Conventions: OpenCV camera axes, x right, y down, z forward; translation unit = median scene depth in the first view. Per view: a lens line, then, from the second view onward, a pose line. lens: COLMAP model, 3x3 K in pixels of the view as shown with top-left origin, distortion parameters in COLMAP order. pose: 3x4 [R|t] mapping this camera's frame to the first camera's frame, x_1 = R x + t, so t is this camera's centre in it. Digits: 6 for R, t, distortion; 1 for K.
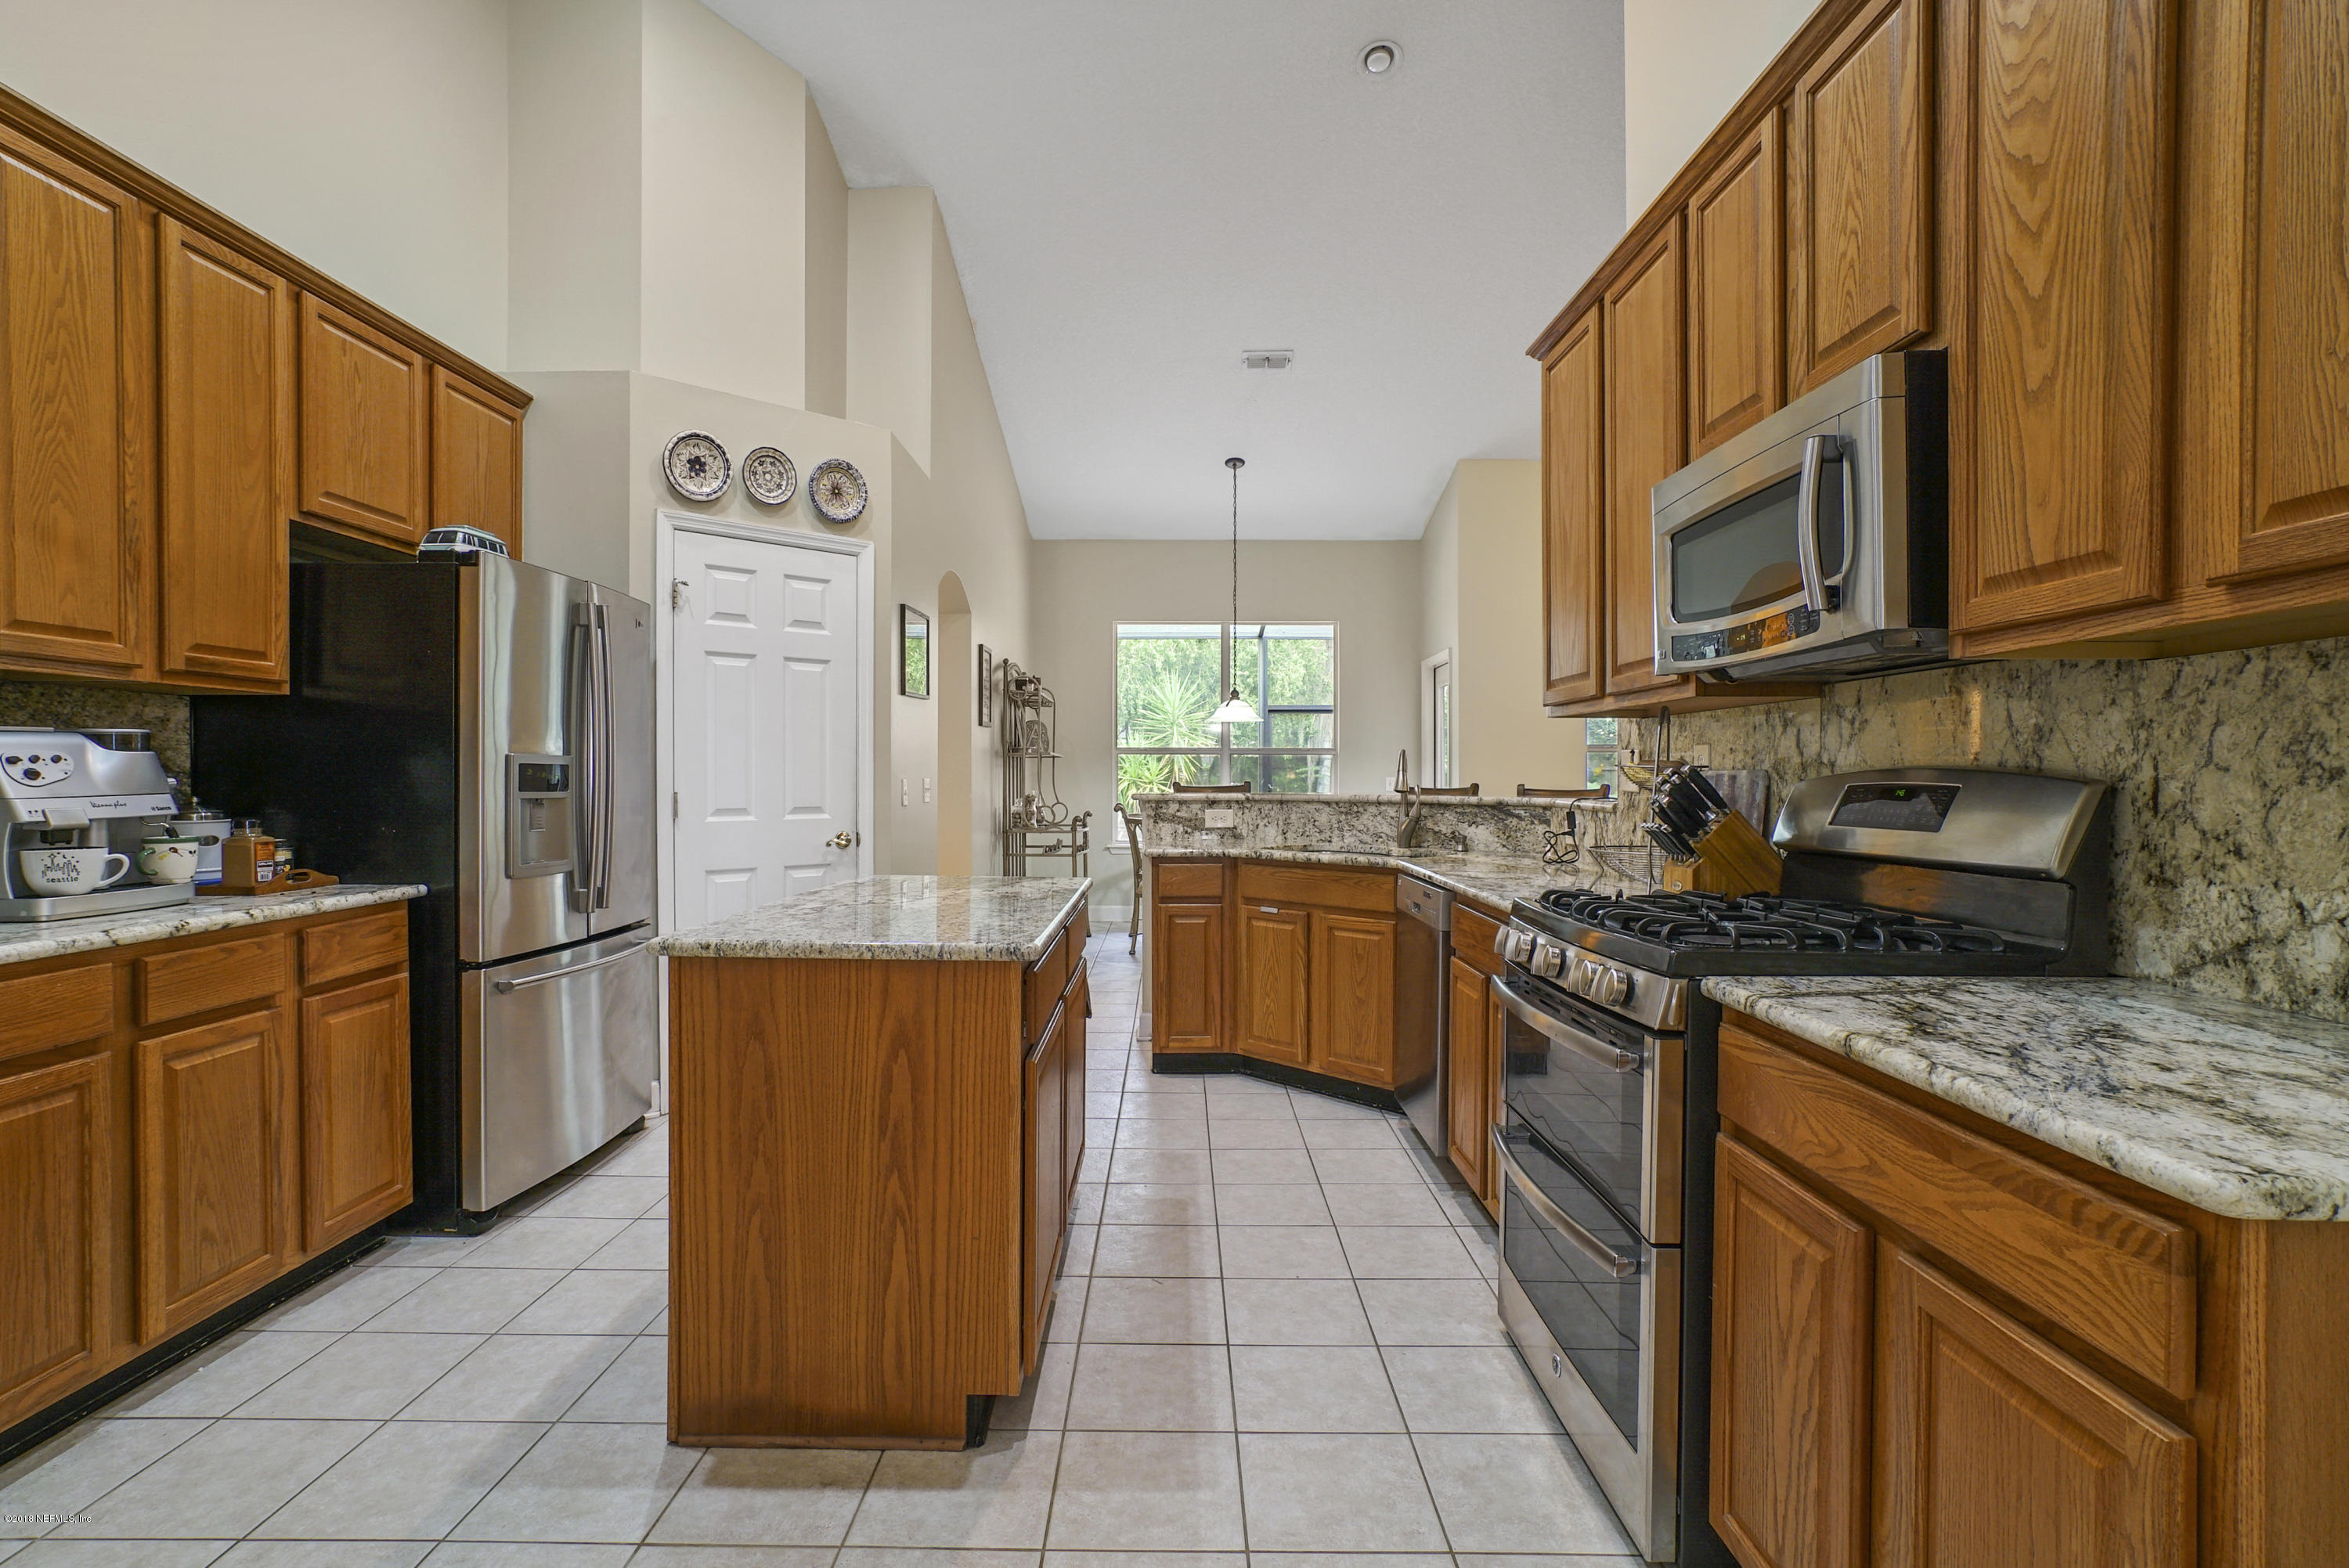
lens RADIAL K [[1116.2, 0, 1165.8], [0, 1116.2, 796.0], [0, 0, 1]] dist [-0.065250, 0.027092]
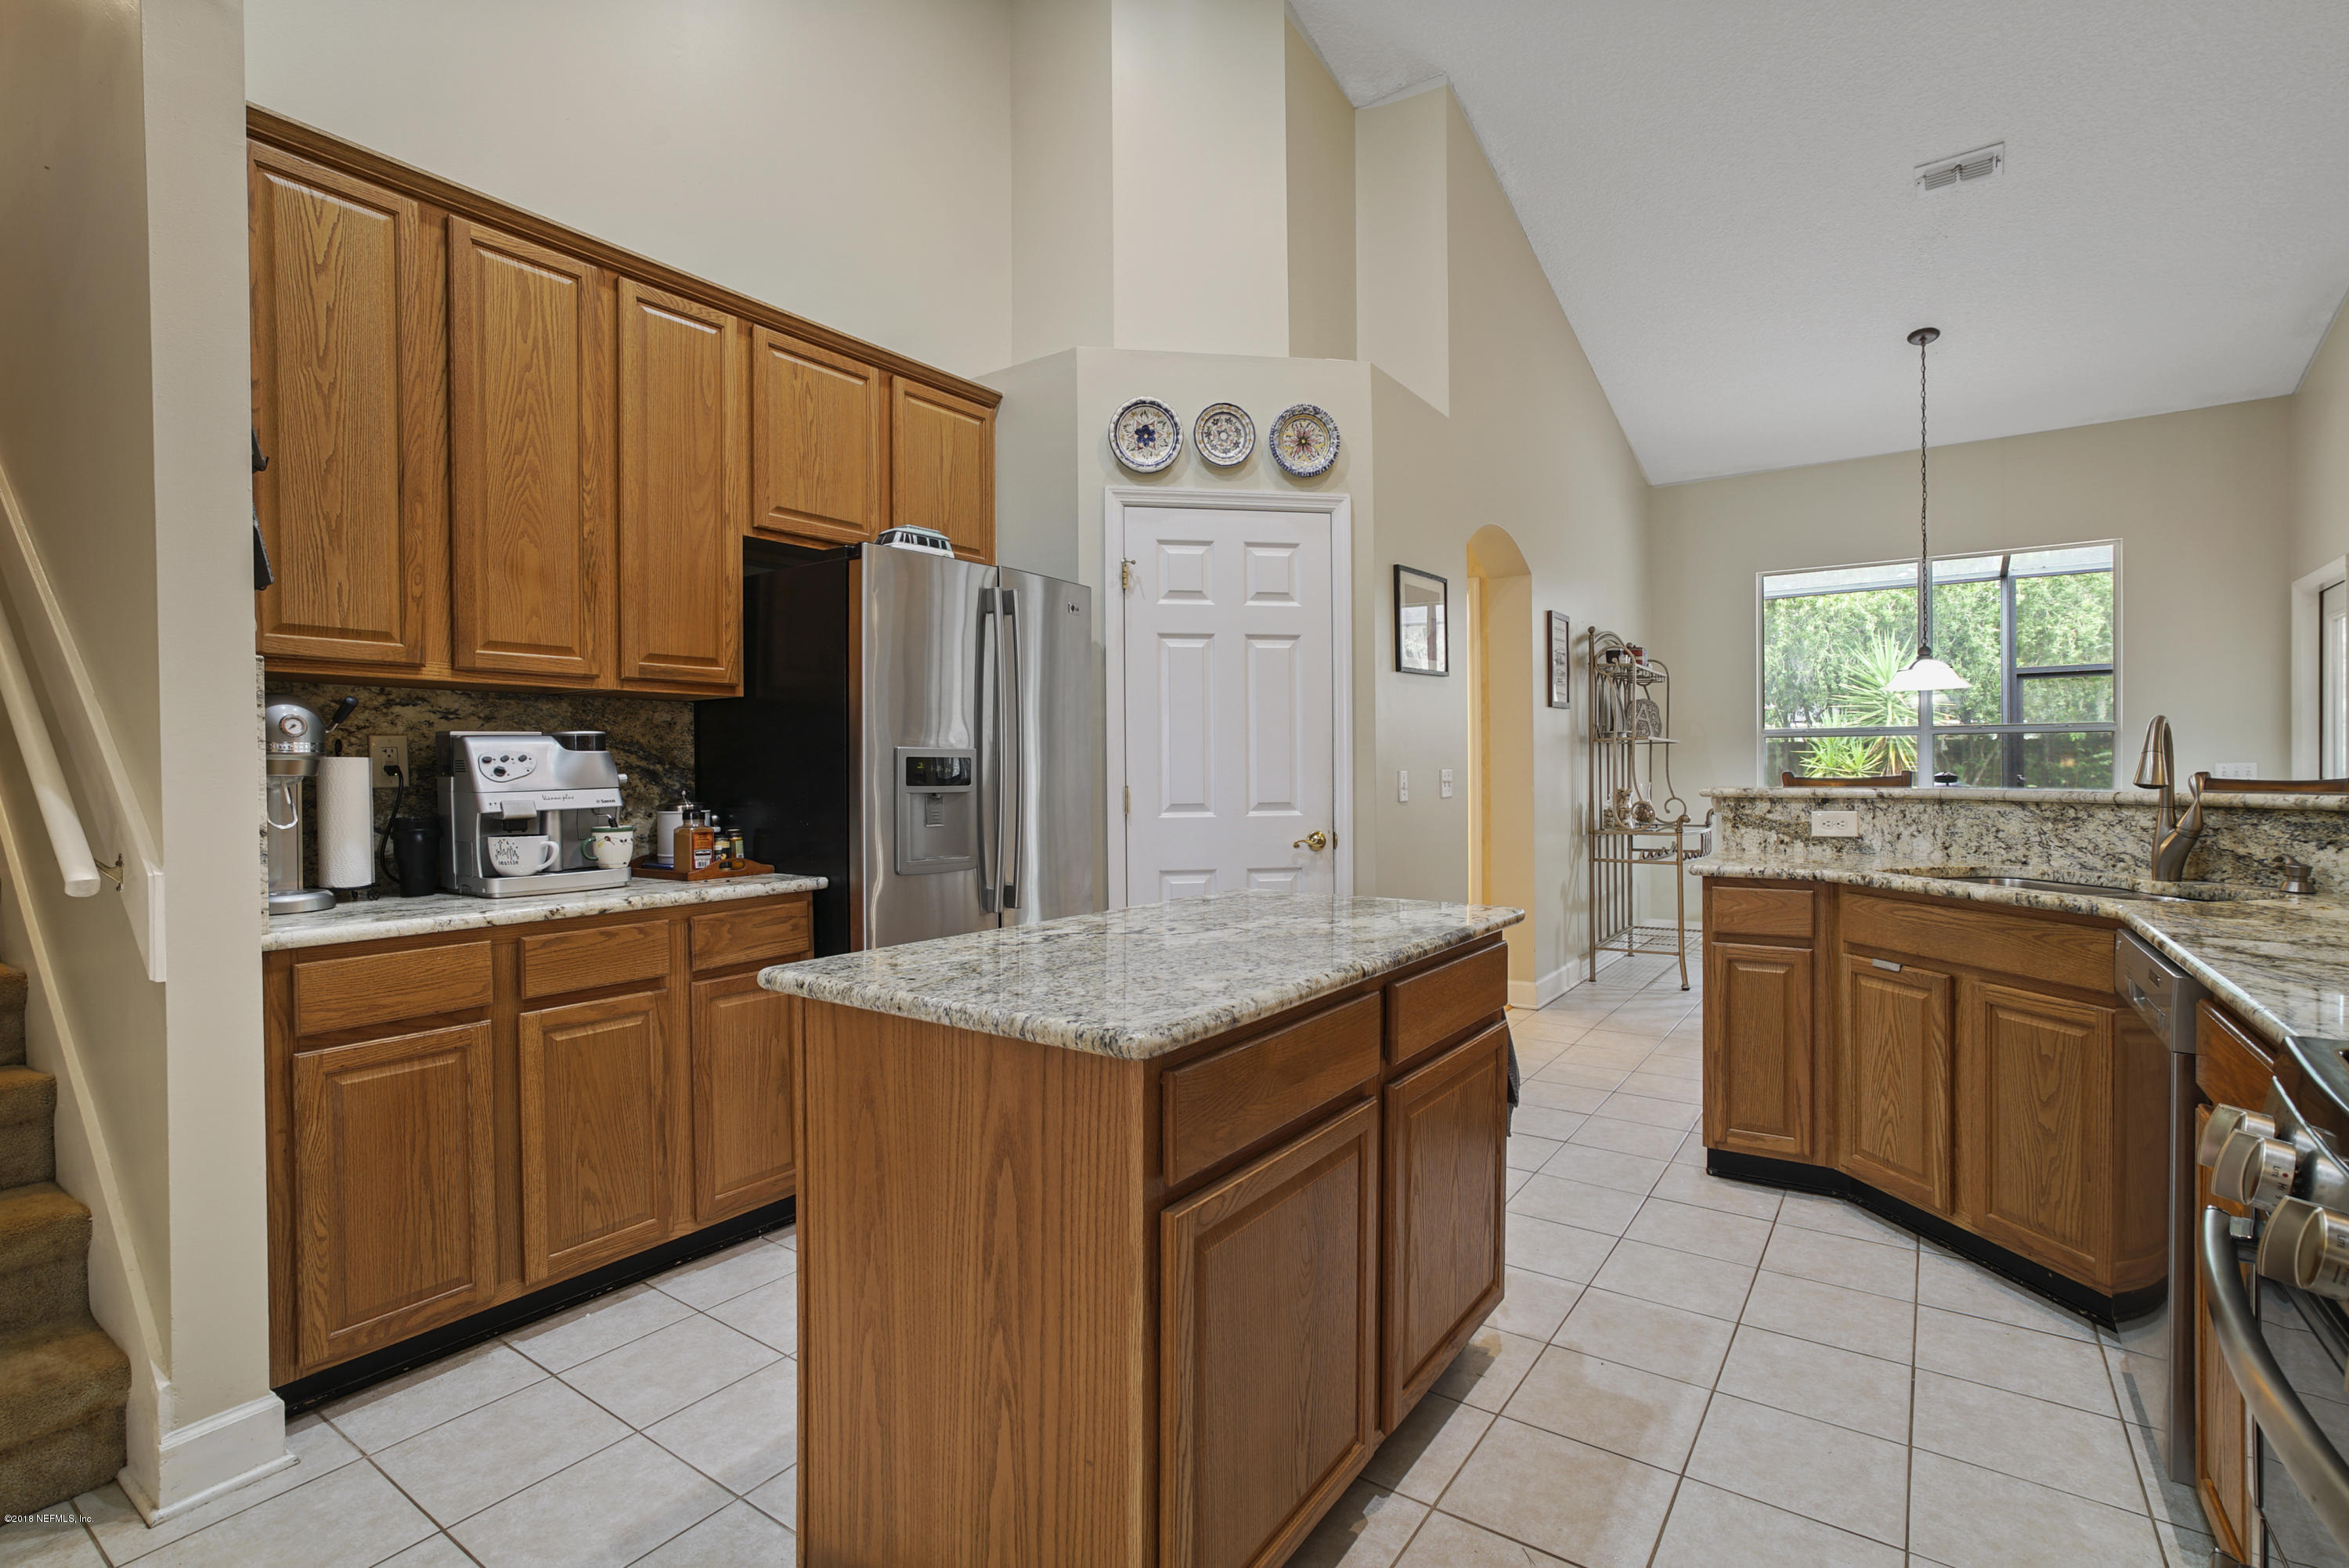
lens RADIAL K [[1103.8, 0, 1159.3], [0, 1103.8, 784.2], [0, 0, 1]] dist [-0.050789, 0.027310]
pose [[0.817096, 0.000636, -0.576502, 0.206878], [-0.002005, 0.999996, -0.001739, -0.005613], [0.576498, 0.002577, 0.817094, 0.423655]]
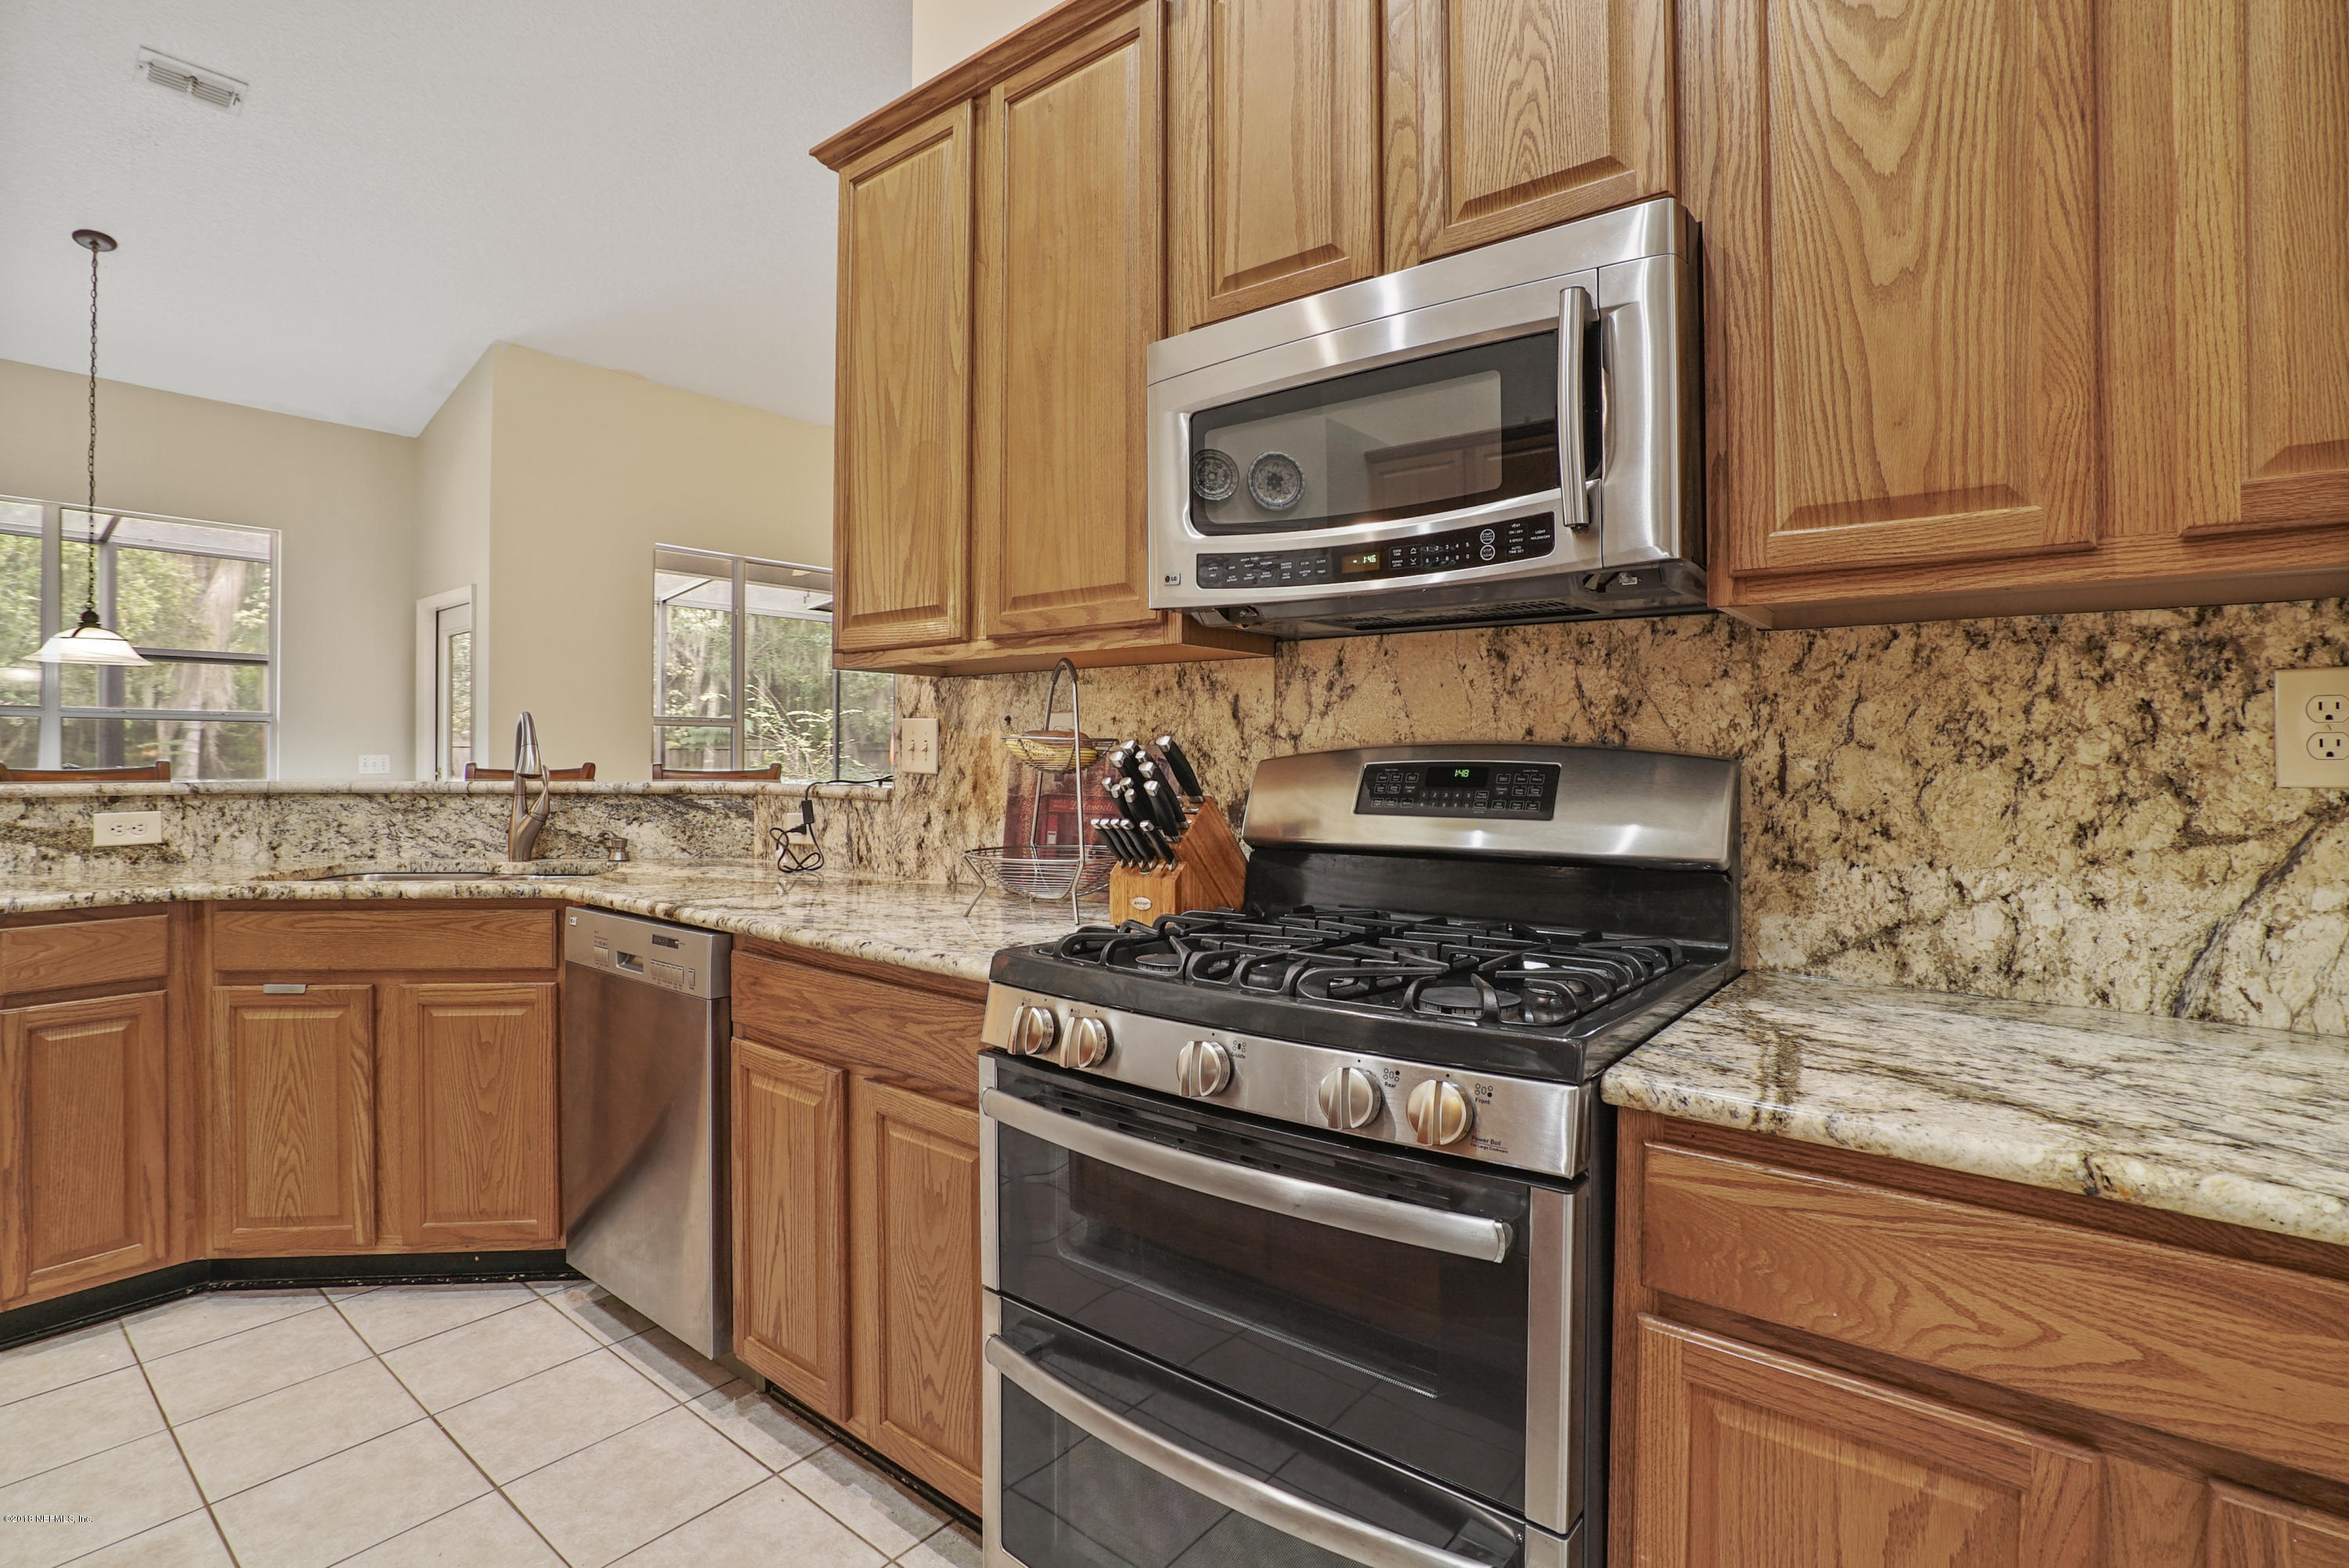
lens RADIAL K [[1106.1, 0, 1180.4], [0, 1106.1, 755.8], [0, 0, 1]] dist [-0.062239, 0.022363]
pose [[0.612611, 0.001577, 0.790383, -0.105939], [0.011295, 0.999878, -0.010749, -0.008808], [-0.790304, 0.015512, 0.612519, 0.577548]]
